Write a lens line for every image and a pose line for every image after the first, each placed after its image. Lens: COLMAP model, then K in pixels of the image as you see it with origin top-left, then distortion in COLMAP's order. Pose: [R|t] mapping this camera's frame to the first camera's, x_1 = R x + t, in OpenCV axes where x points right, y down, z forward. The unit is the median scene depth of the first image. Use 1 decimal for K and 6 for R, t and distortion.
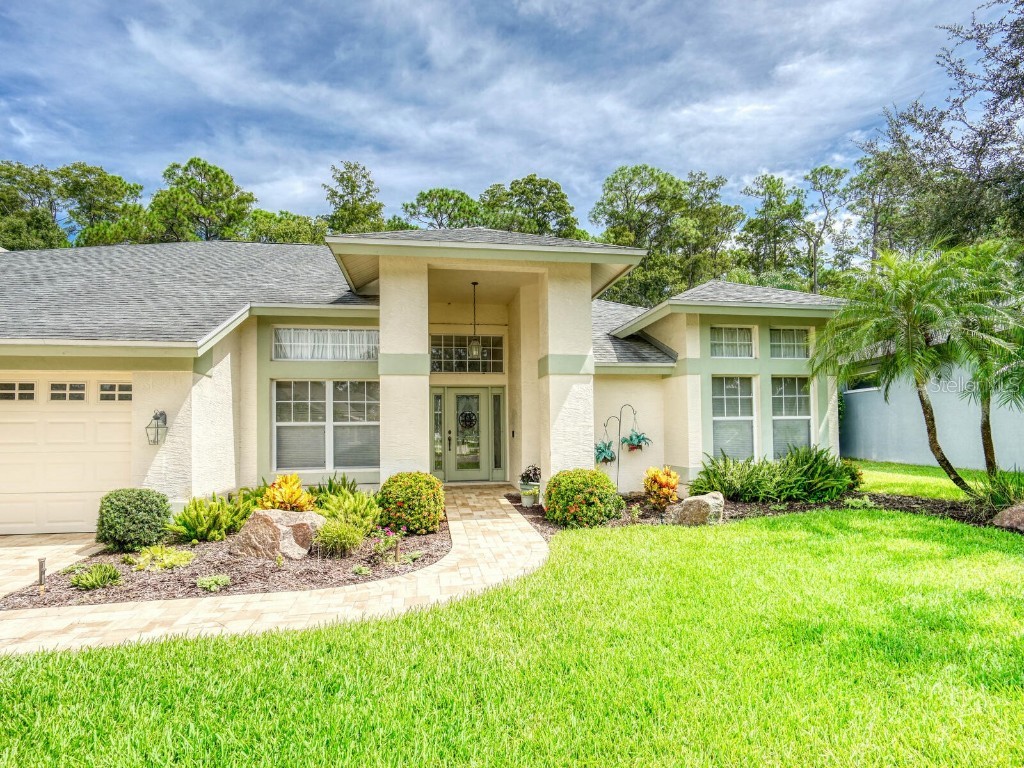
lens RADIAL K [[518.5, 0, 503.0], [0, 518.5, 378.9], [0, 0, 1]] dist [-0.022976, 0.008012]
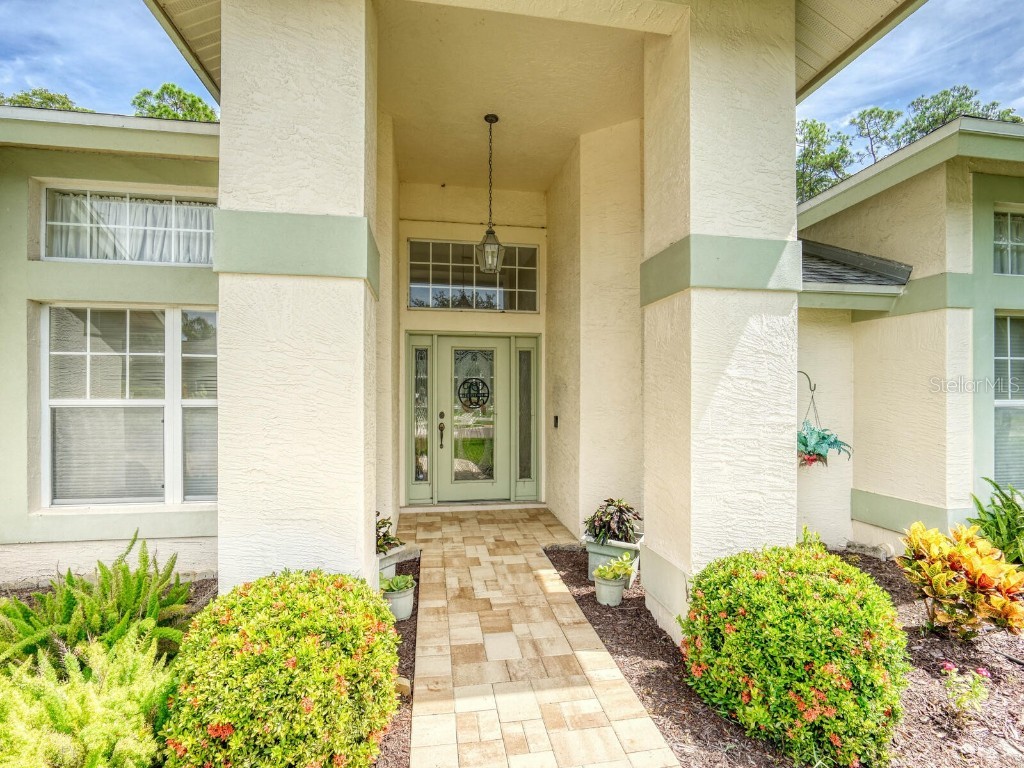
lens RADIAL K [[518.5, 0, 495.2], [0, 518.5, 351.2], [0, 0, 1]] dist [-0.022976, 0.008012]
pose [[0.999520, 0.013984, -0.027648, -0.029443], [-0.013537, 0.999775, 0.016302, 0.022774], [0.027870, -0.015920, 0.999485, 0.429516]]
